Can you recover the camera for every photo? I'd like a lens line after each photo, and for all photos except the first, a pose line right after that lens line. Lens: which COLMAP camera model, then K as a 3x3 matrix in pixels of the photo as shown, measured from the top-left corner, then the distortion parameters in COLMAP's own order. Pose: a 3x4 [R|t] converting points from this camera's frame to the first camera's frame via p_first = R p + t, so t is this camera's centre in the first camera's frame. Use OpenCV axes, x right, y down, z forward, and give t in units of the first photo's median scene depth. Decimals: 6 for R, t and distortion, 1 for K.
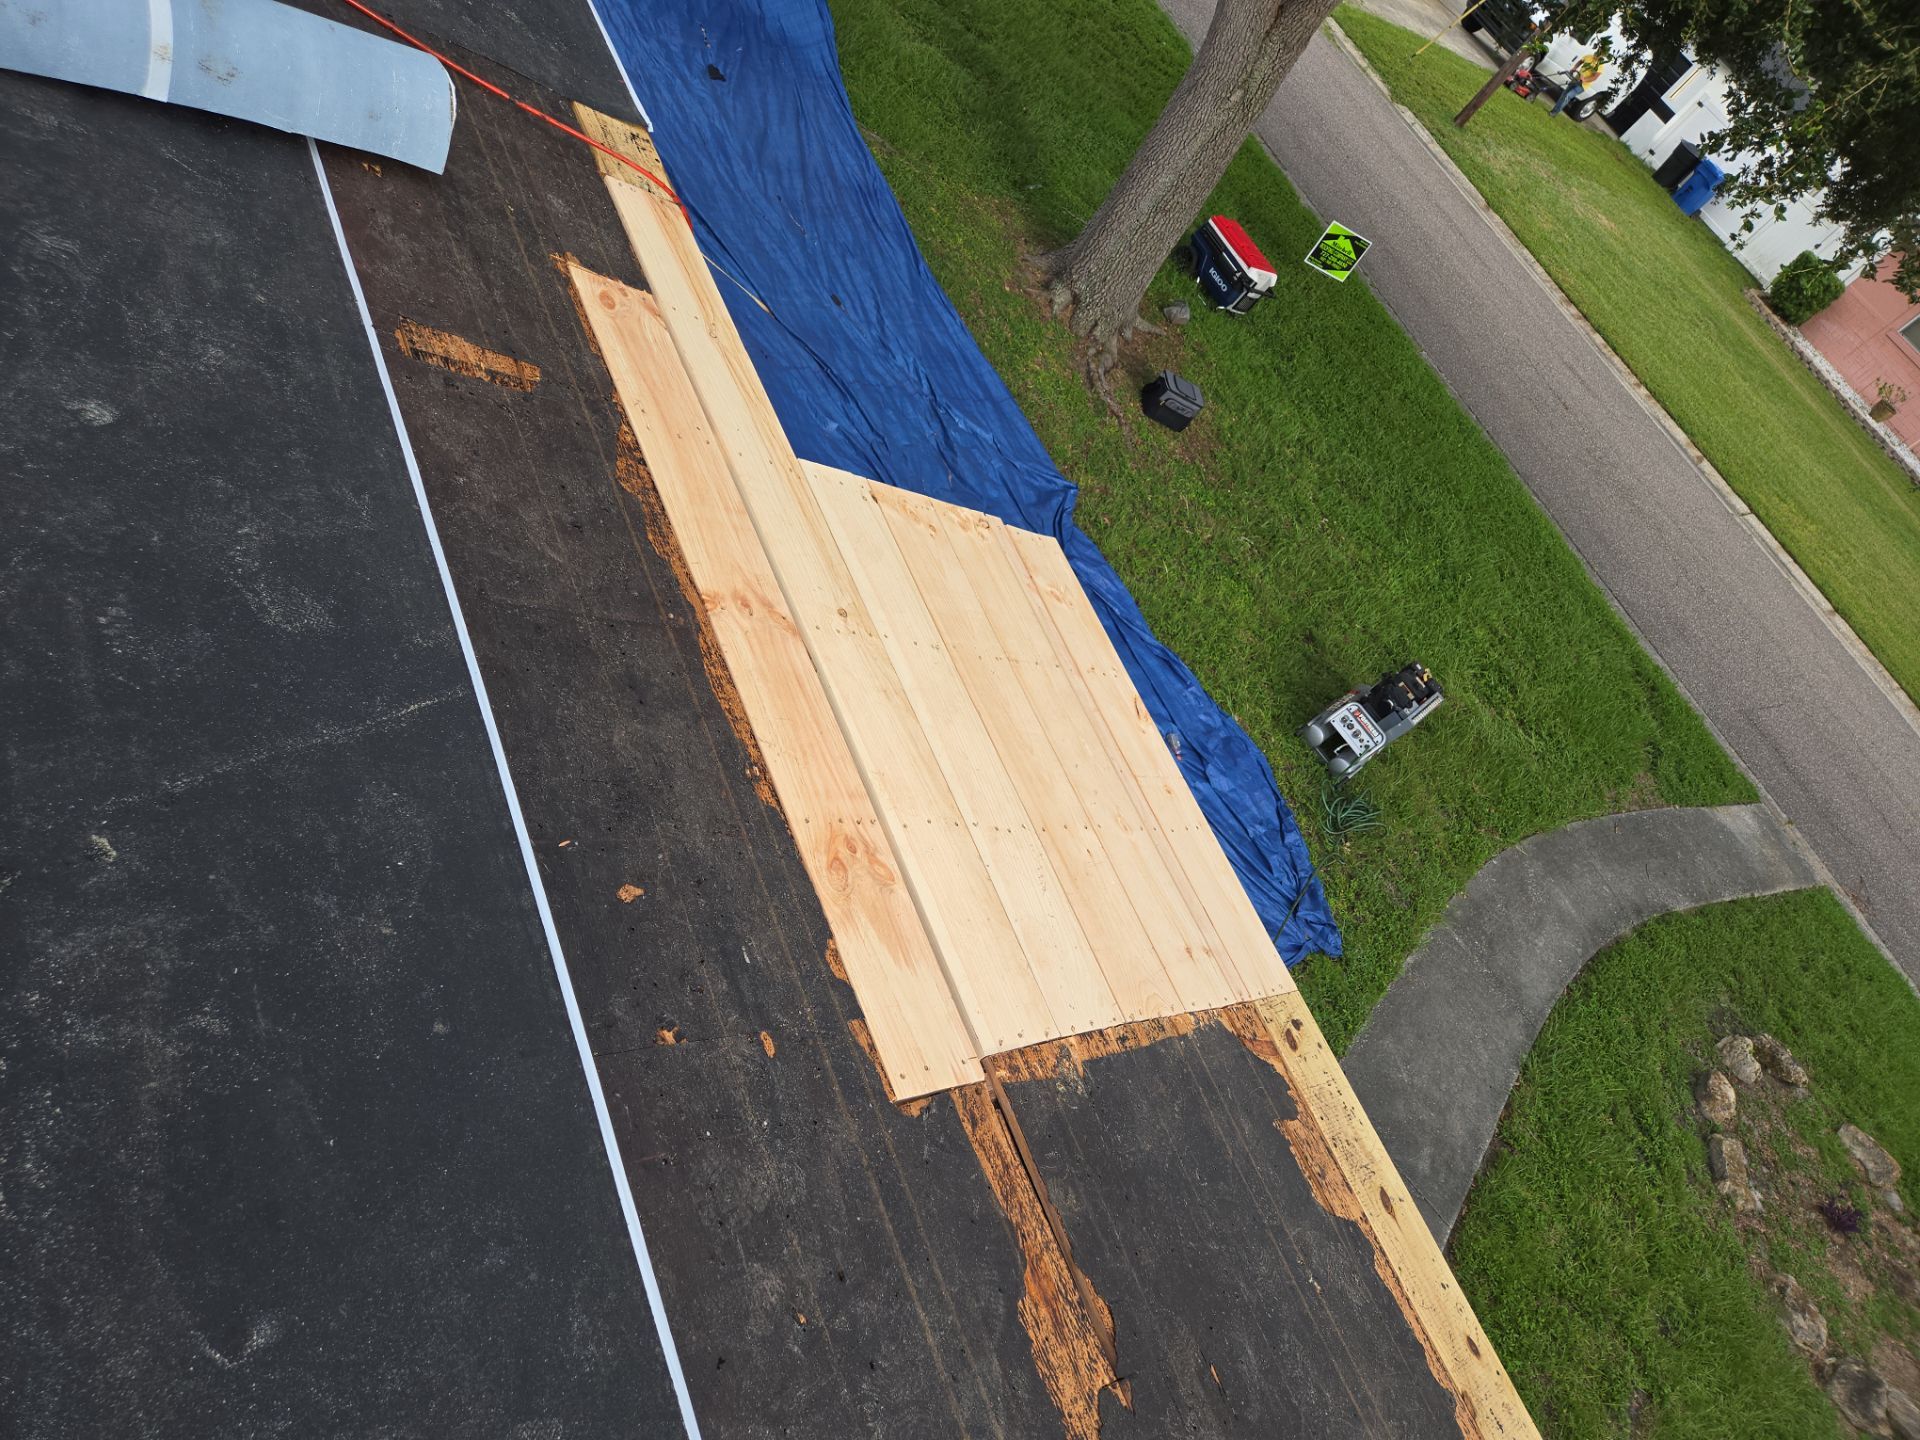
lens RADIAL K [[1335.4, 0, 960.0], [0, 1335.4, 720.0], [0, 0, 1]] dist [0.085957, -0.080109]
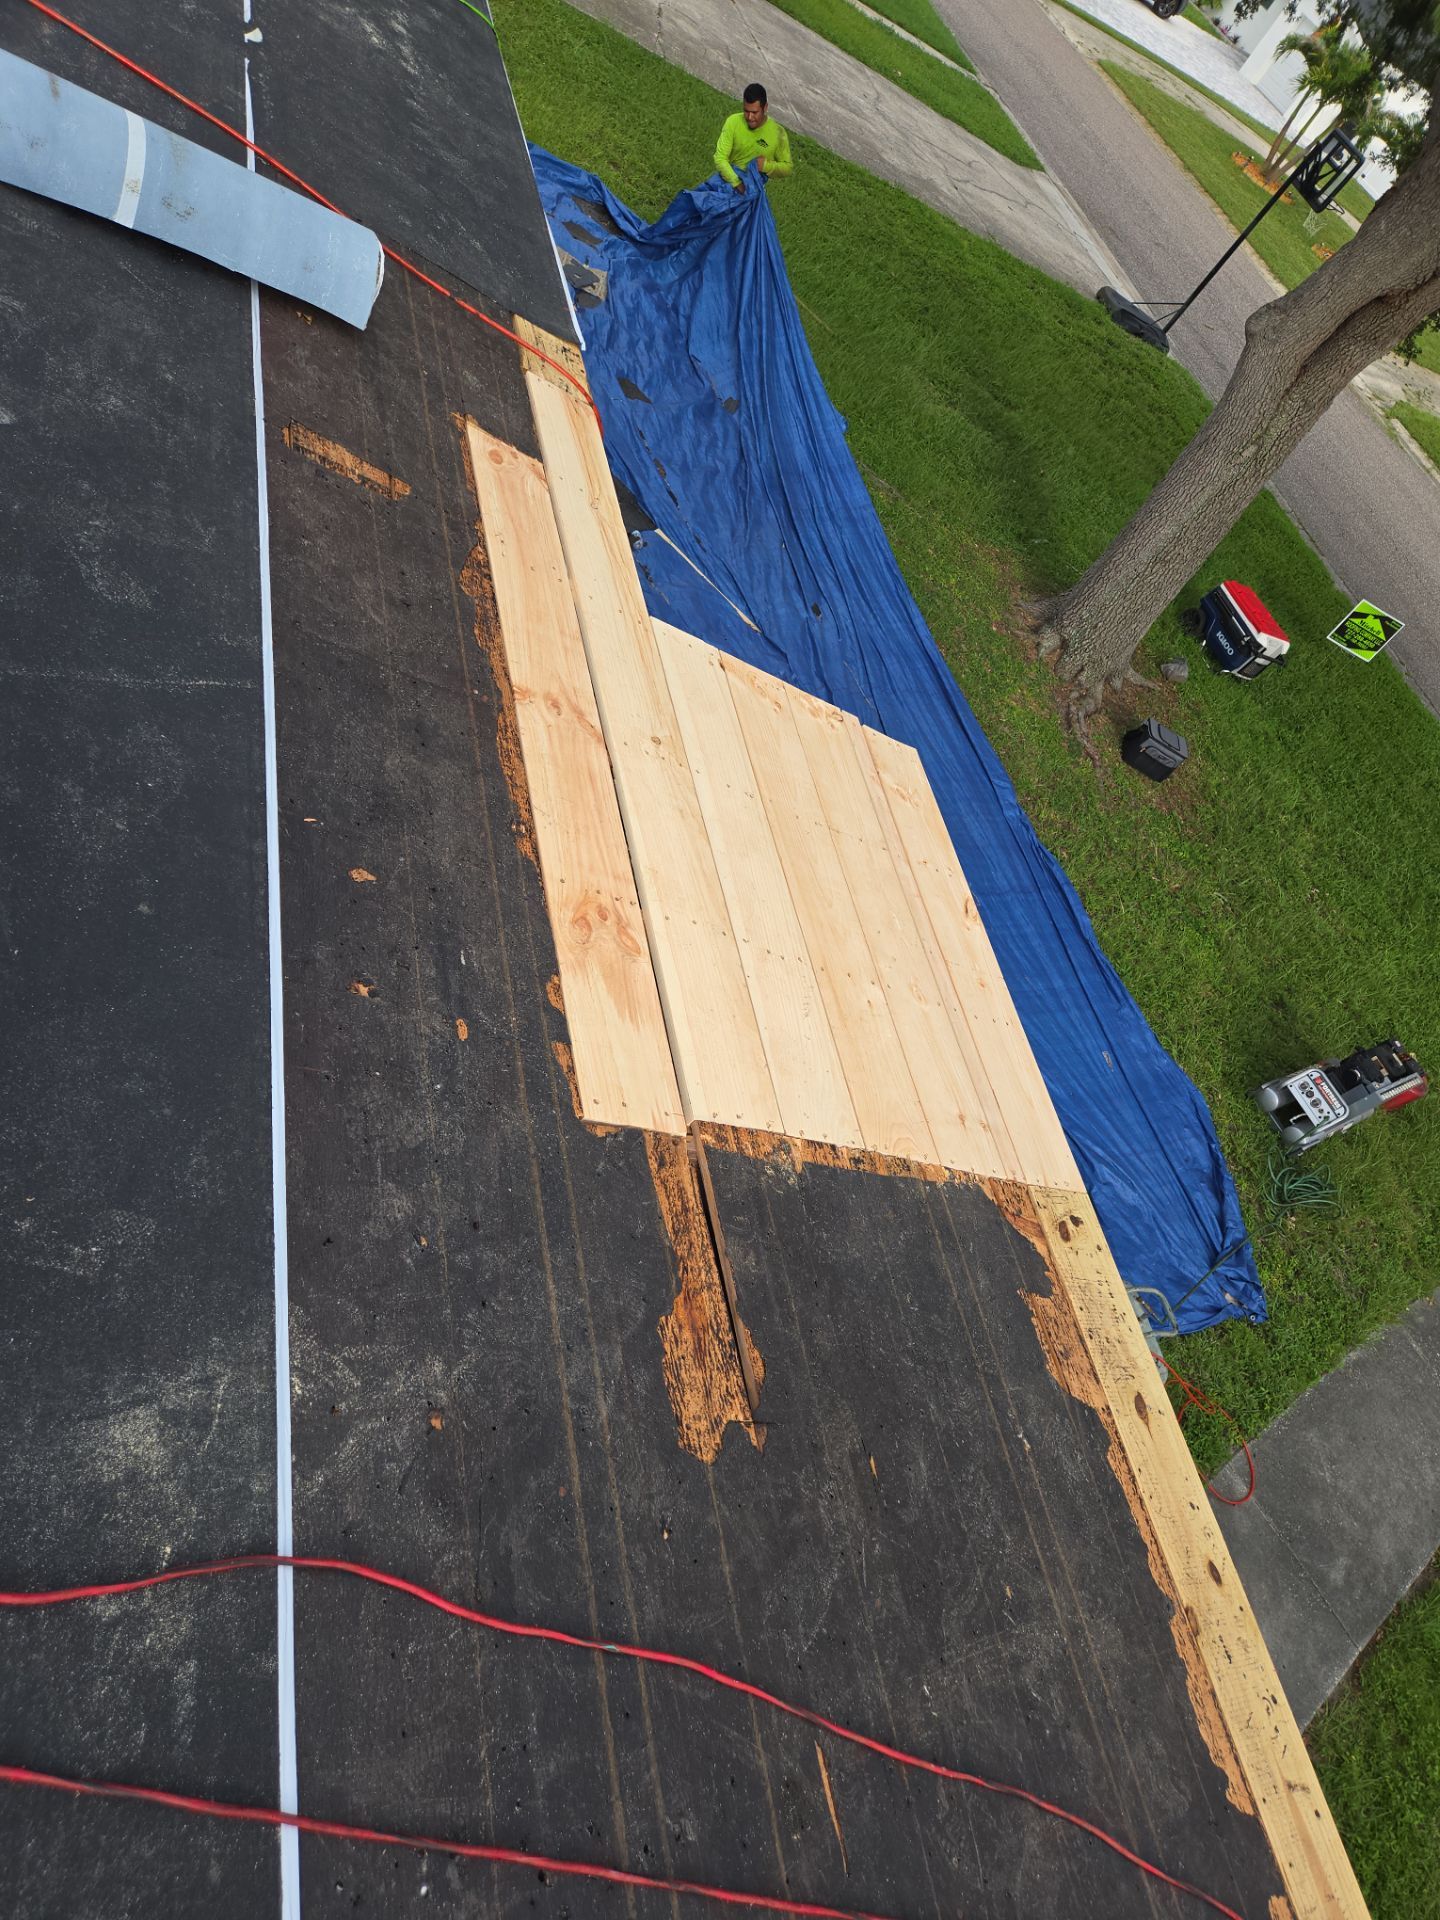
lens RADIAL K [[1335.4, 0, 686.3], [0, 1335.4, 929.9], [0, 0, 1]] dist [0.085957, -0.080109]
pose [[0.975730, 0.113003, -0.187565, 0.152068], [-0.132070, 0.986920, -0.092448, 0.164078], [0.174665, 0.114976, 0.977892, -0.010255]]
